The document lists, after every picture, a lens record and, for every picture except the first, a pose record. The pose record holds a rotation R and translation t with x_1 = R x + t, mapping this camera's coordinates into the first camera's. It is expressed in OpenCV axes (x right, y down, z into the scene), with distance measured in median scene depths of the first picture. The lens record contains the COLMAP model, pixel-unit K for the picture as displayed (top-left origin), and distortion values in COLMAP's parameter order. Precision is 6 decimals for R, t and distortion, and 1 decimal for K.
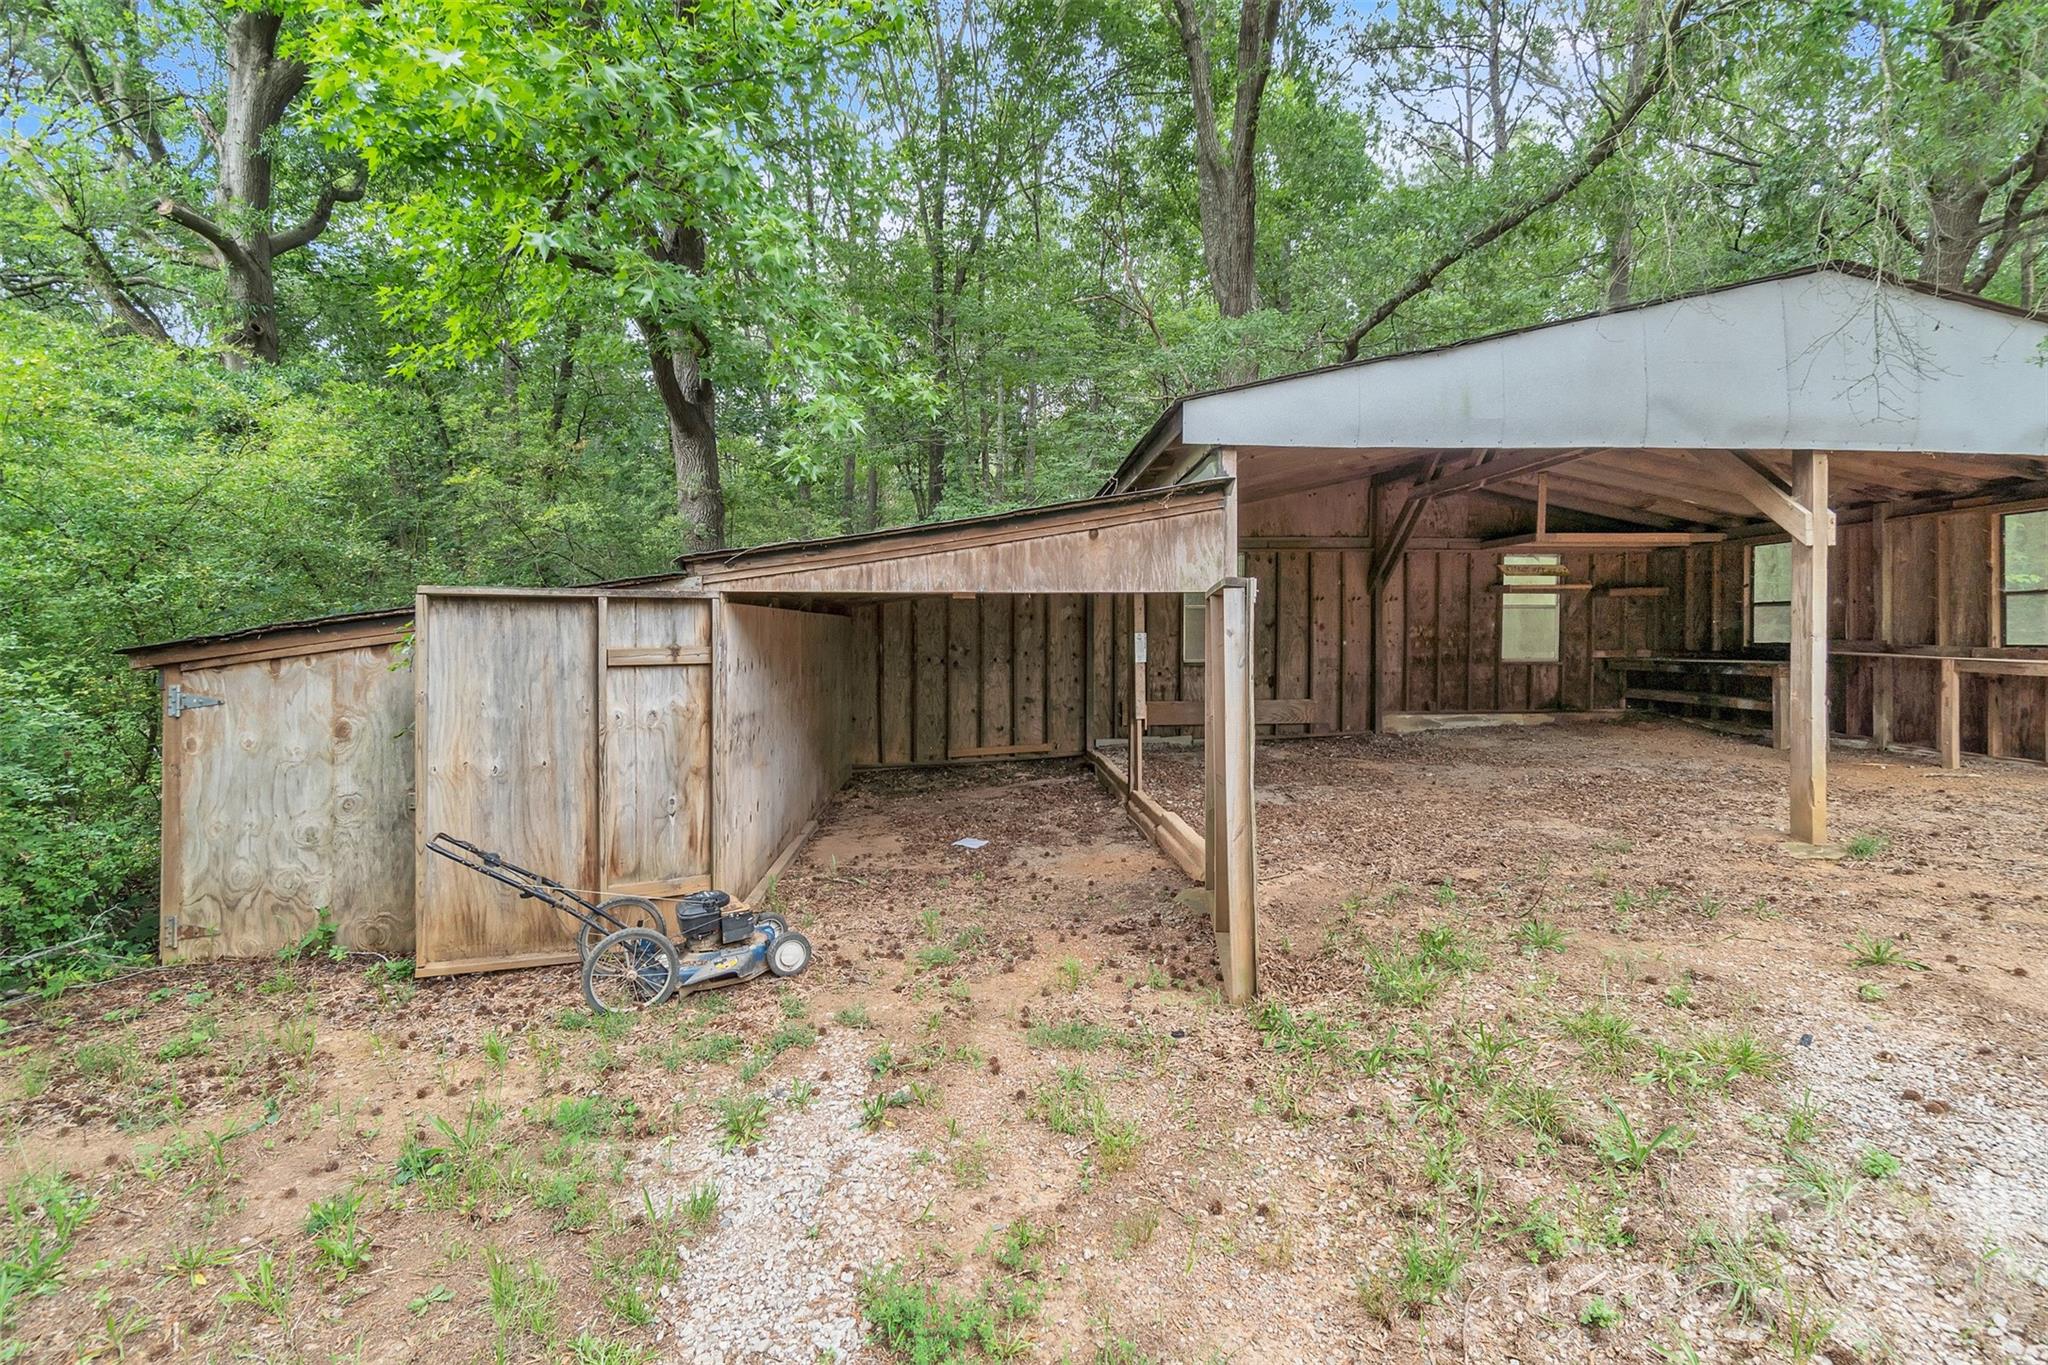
lens RADIAL K [[892.2, 0, 1027.4], [0, 892.2, 679.6], [0, 0, 1]] dist [0.002896, 0.000535]
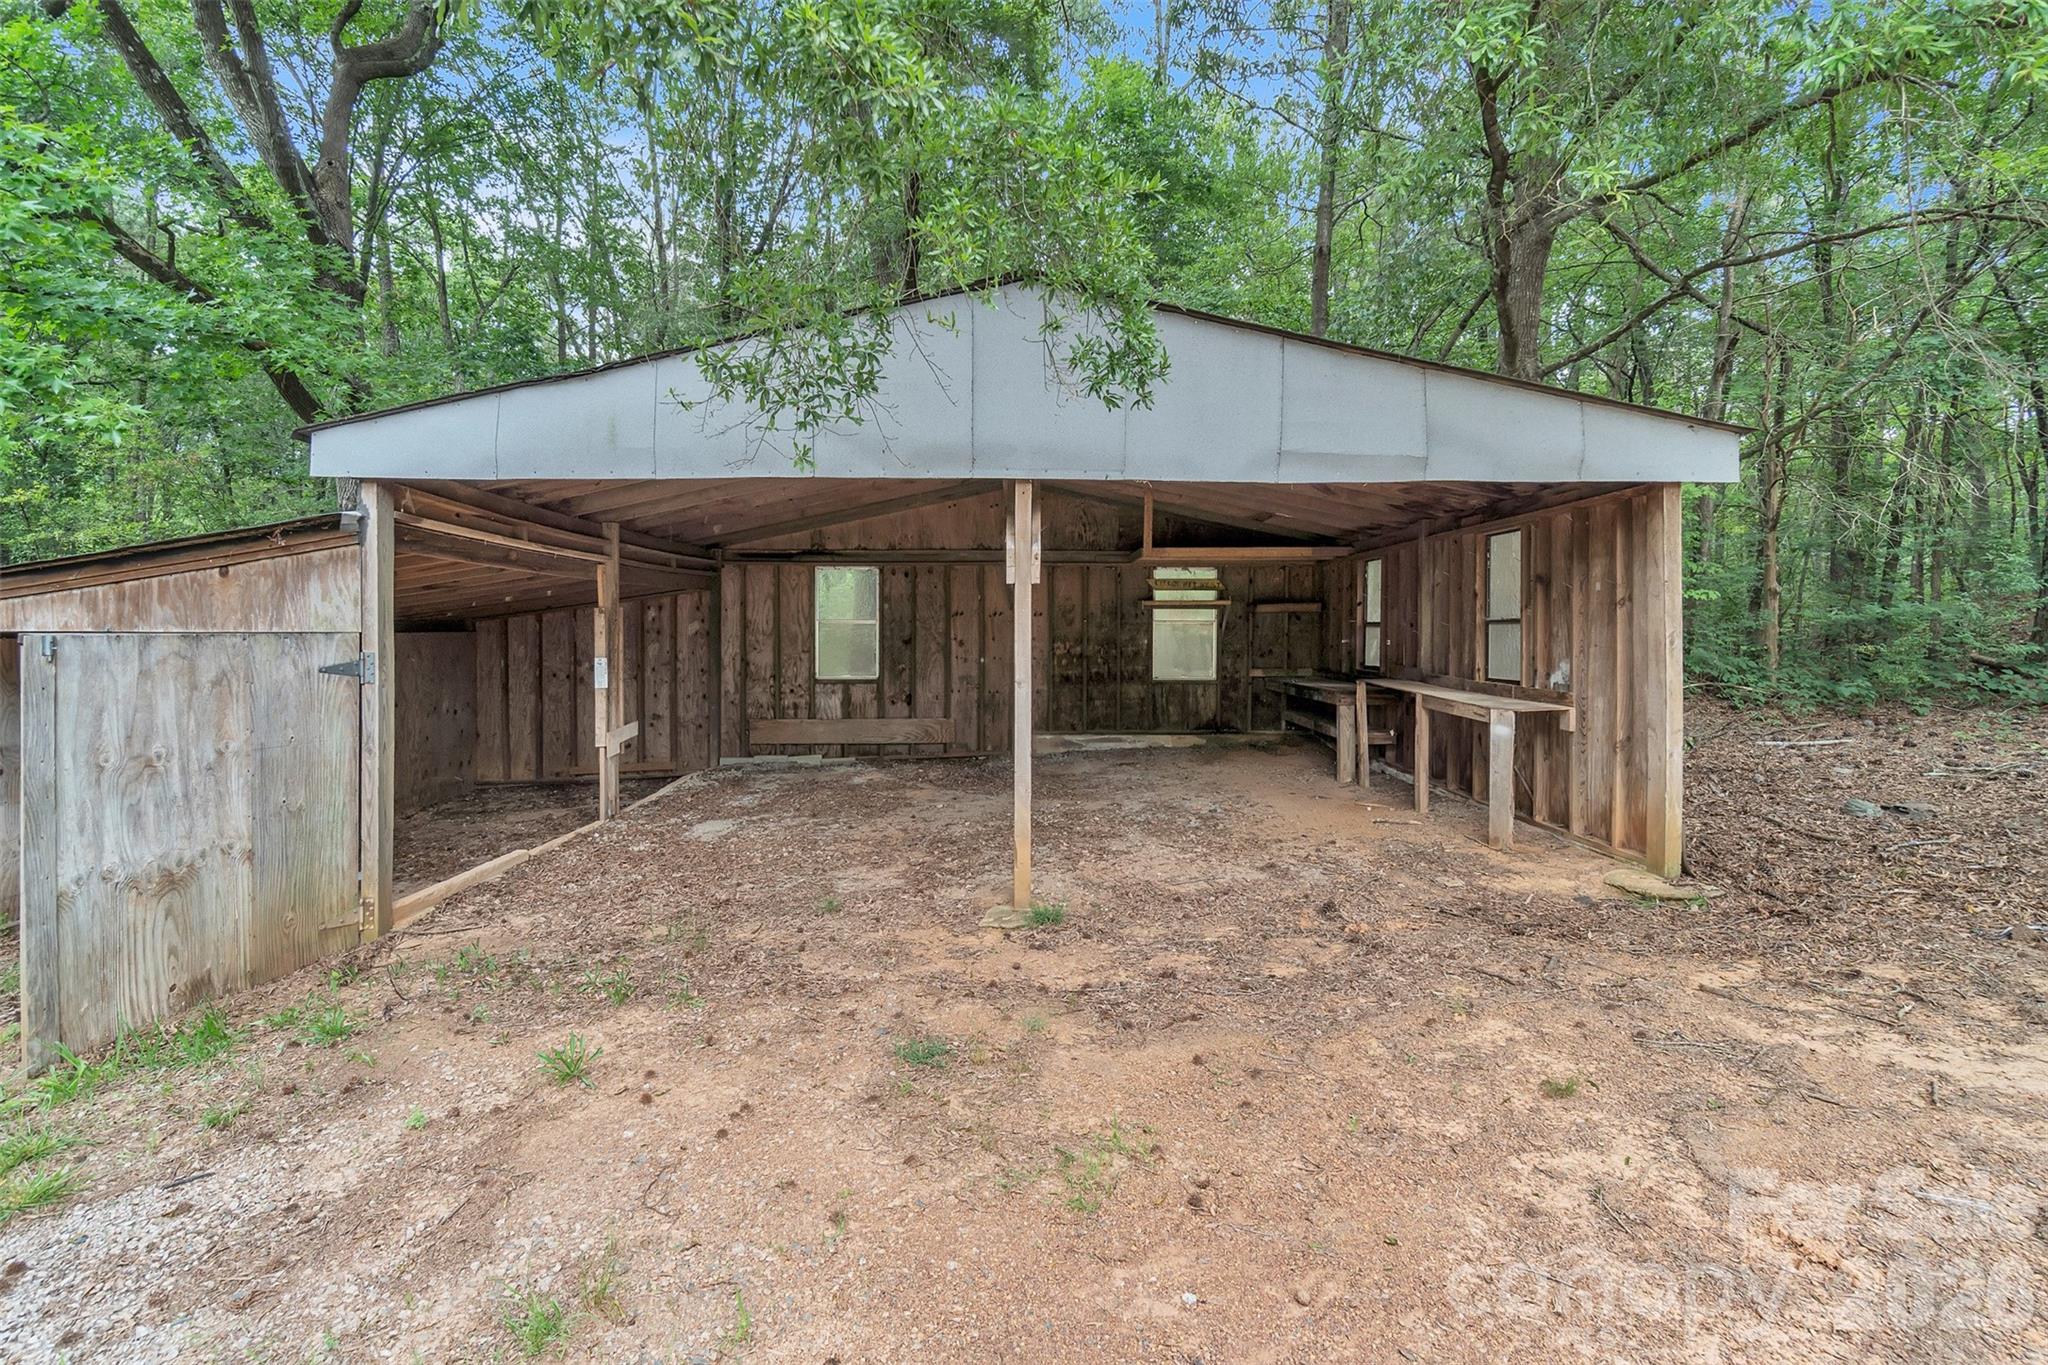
lens RADIAL K [[892.2, 0, 1022.5], [0, 892.2, 677.2], [0, 0, 1]] dist [0.002896, 0.000535]
pose [[0.998555, 0.007033, -0.053277, 0.447914], [-0.006770, 0.999964, 0.005120, -0.027712], [0.053311, -0.004752, 0.998567, 0.041127]]
